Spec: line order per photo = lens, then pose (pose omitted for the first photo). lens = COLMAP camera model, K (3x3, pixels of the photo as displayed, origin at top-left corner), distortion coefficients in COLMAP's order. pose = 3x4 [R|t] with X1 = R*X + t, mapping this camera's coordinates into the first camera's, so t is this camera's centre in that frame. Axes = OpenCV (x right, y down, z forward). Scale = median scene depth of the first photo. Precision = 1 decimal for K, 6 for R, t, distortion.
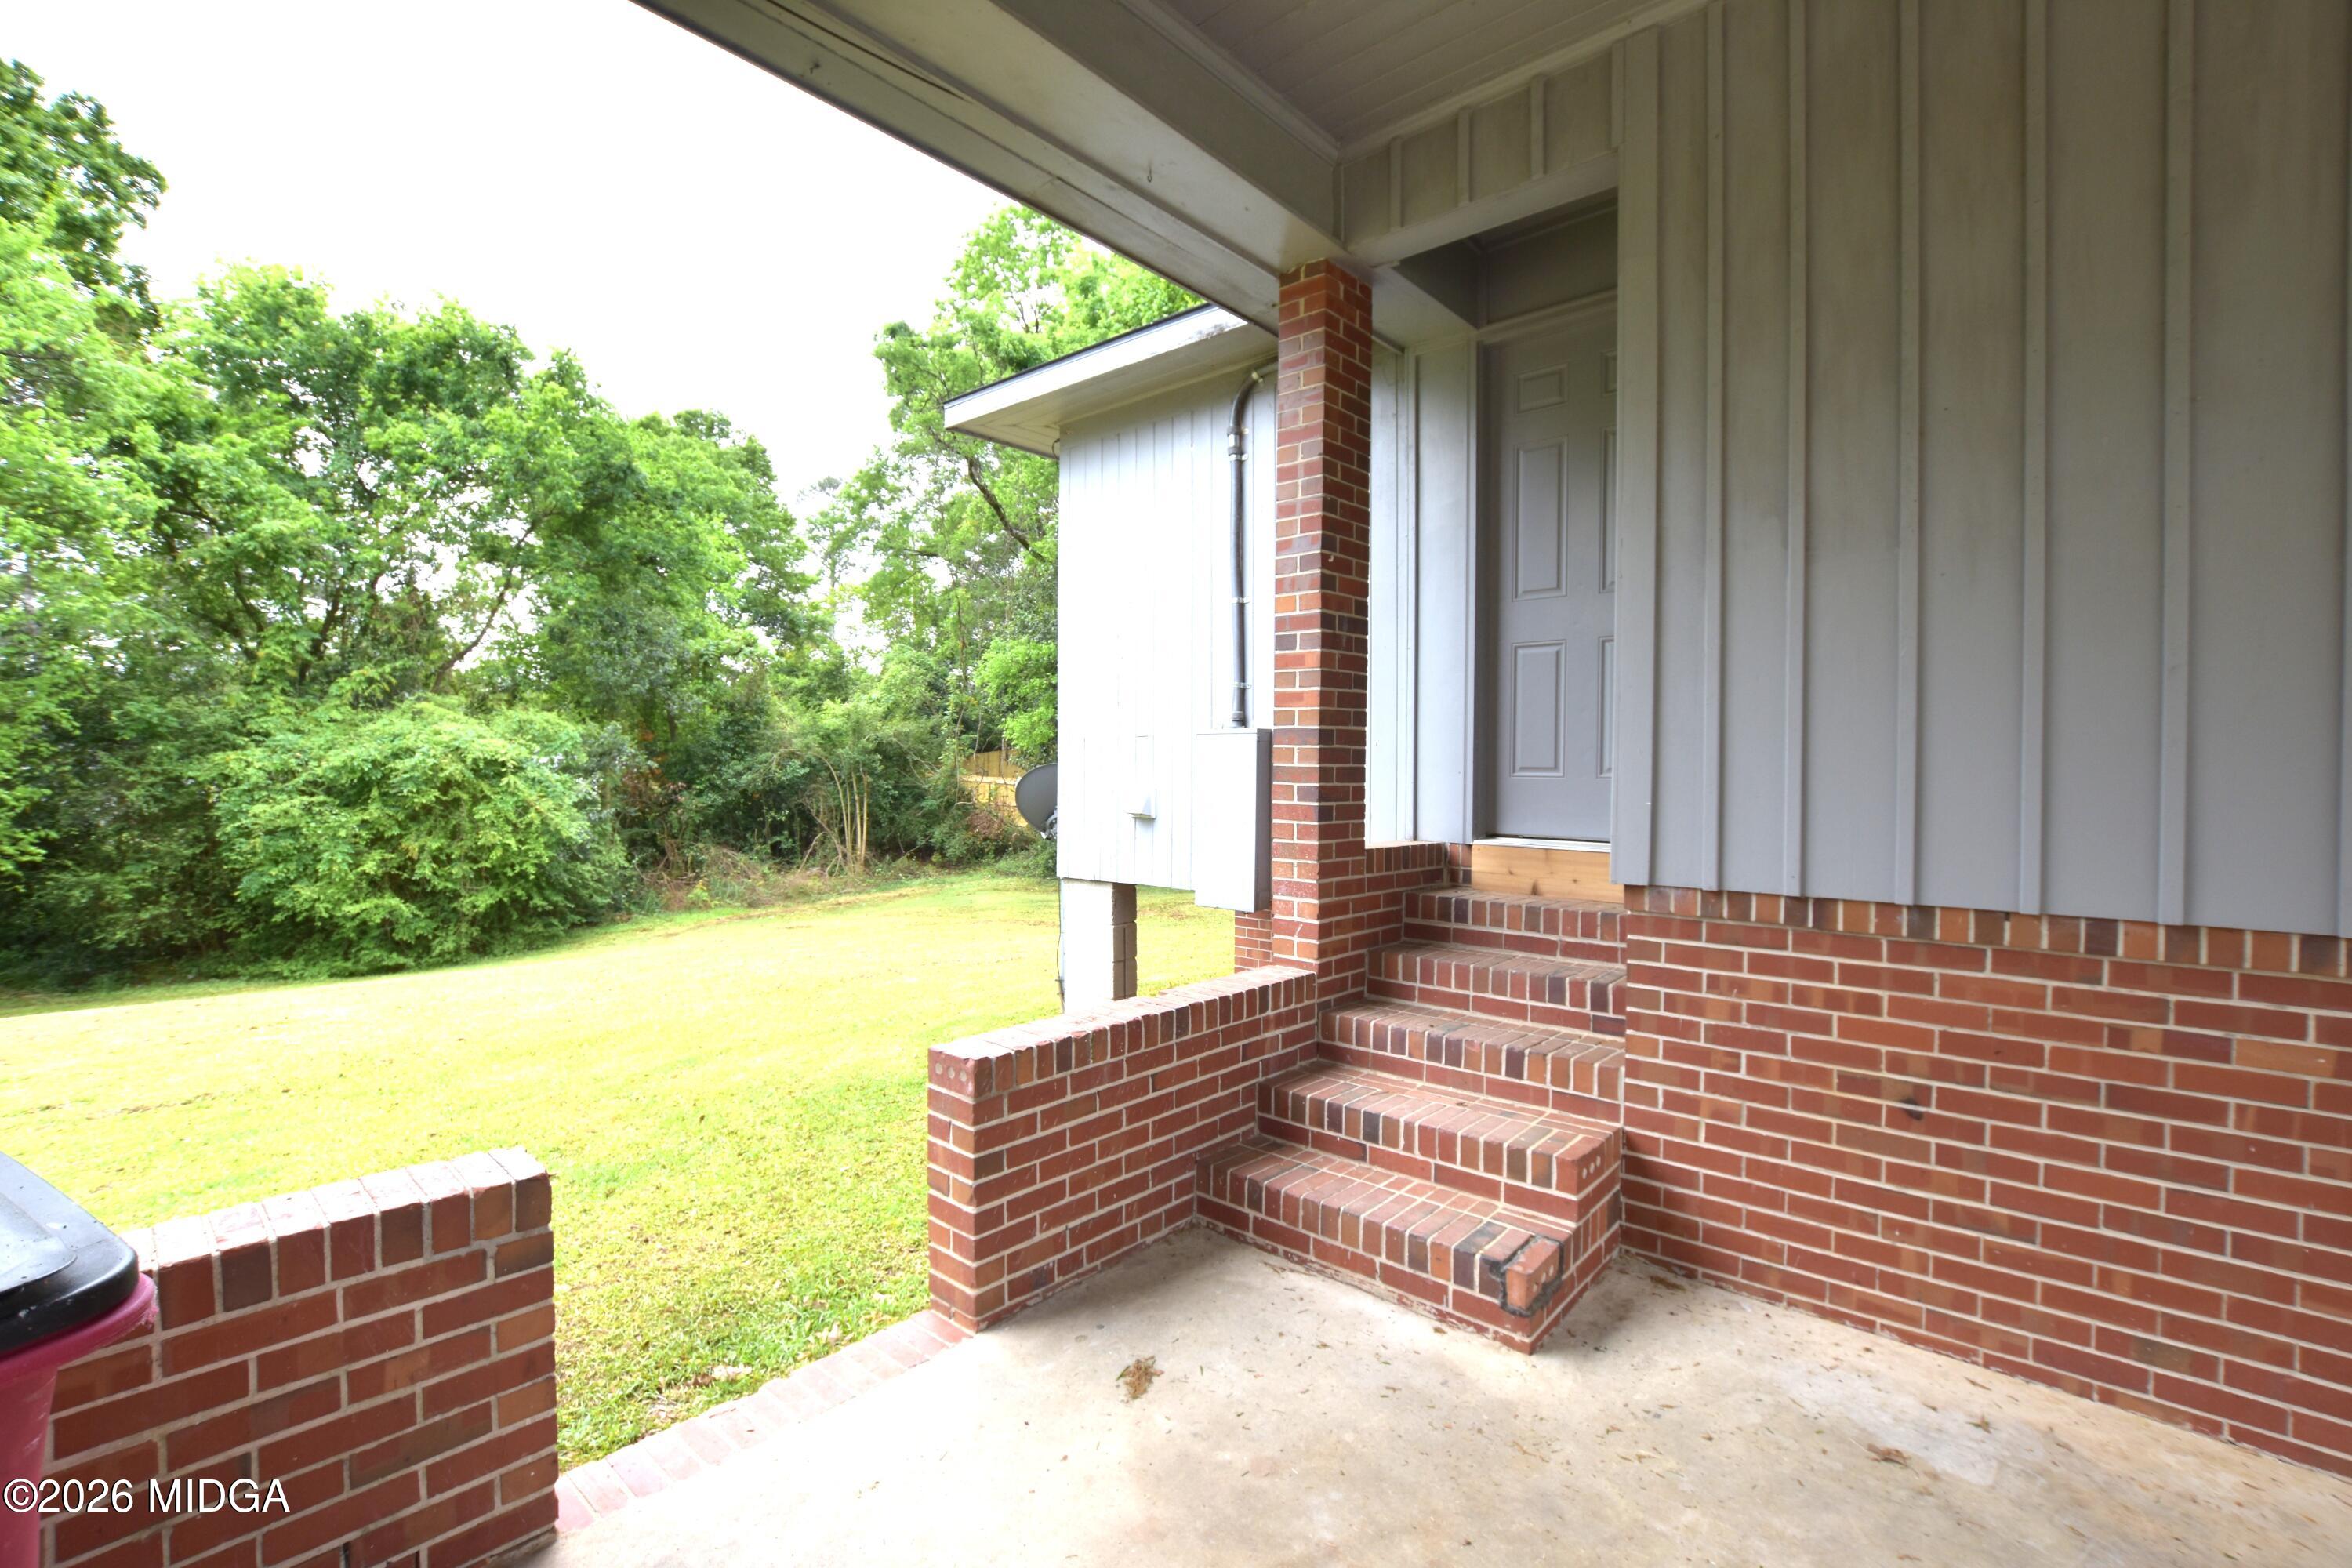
lens RADIAL K [[1061.7, 0, 1181.0], [0, 1061.7, 788.2], [0, 0, 1]] dist [-0.023071, 0.000217]
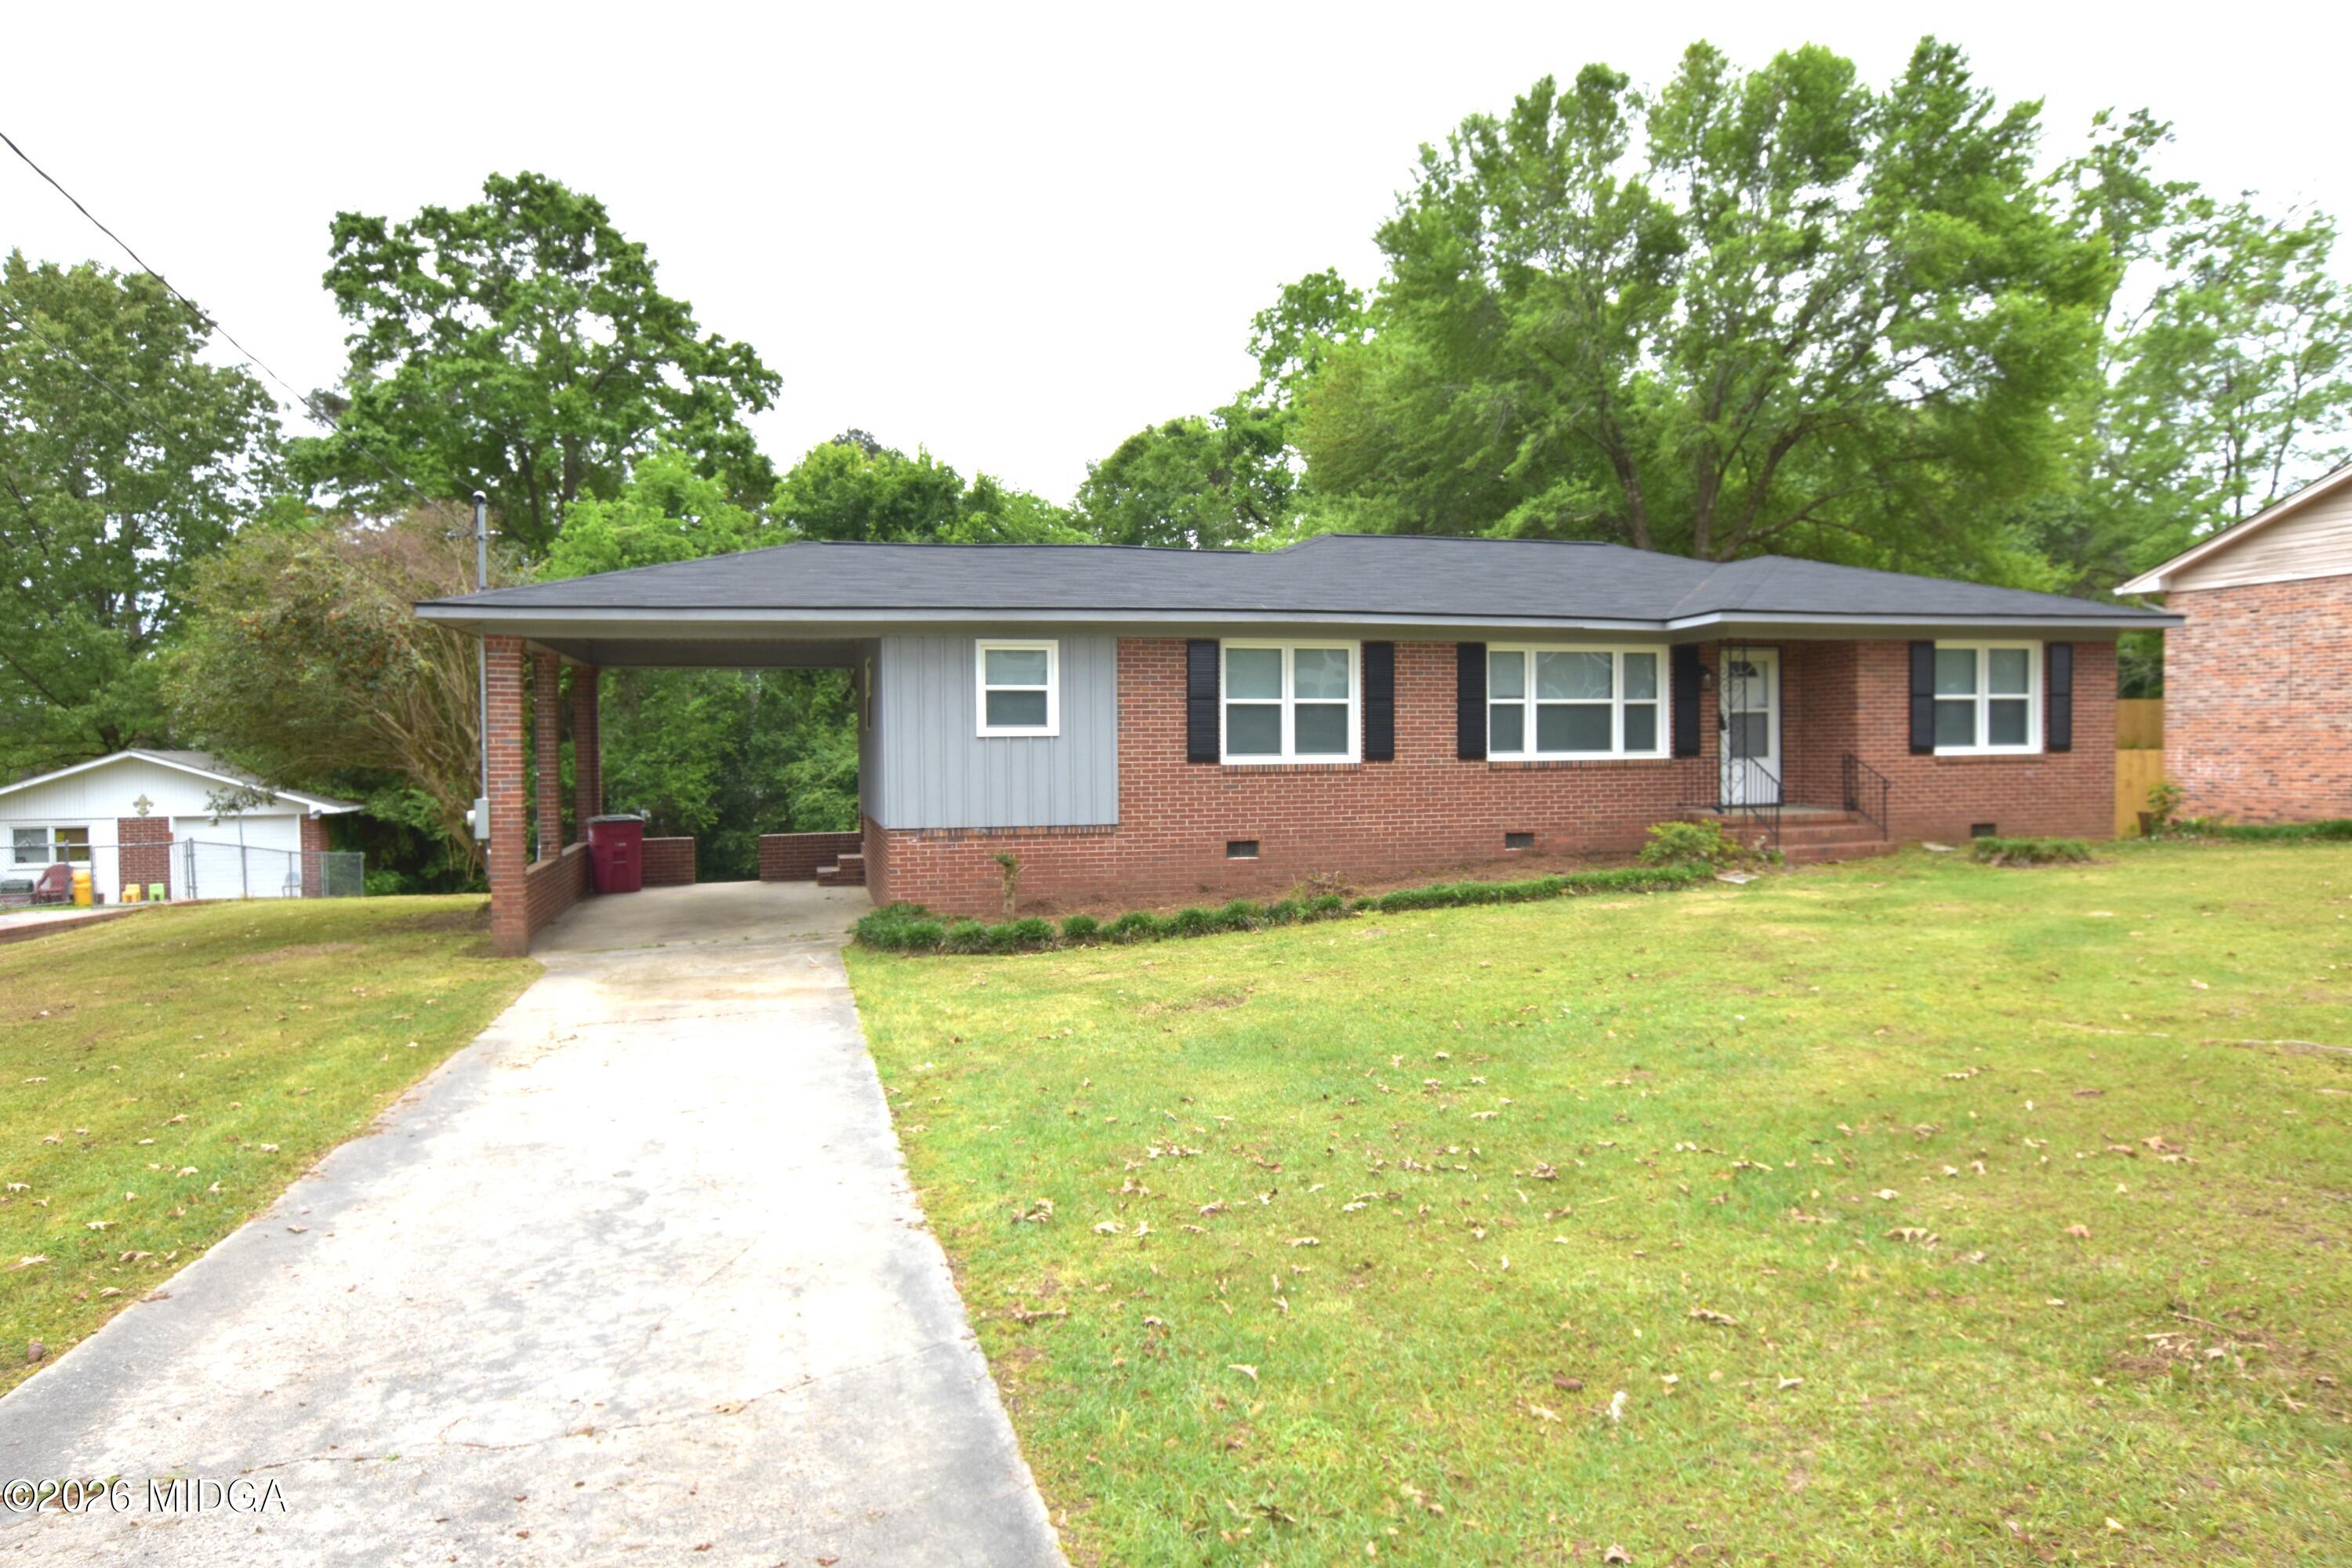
lens RADIAL K [[1359.9, 0, 1167.4], [0, 1359.9, 781.2], [0, 0, 1]] dist [-0.011691, -0.000125]
pose [[0.841625, -0.010943, -0.539952, 0.767434], [0.013669, 0.999906, 0.001043, -0.000042], [0.539890, -0.008258, 0.841695, -0.519121]]
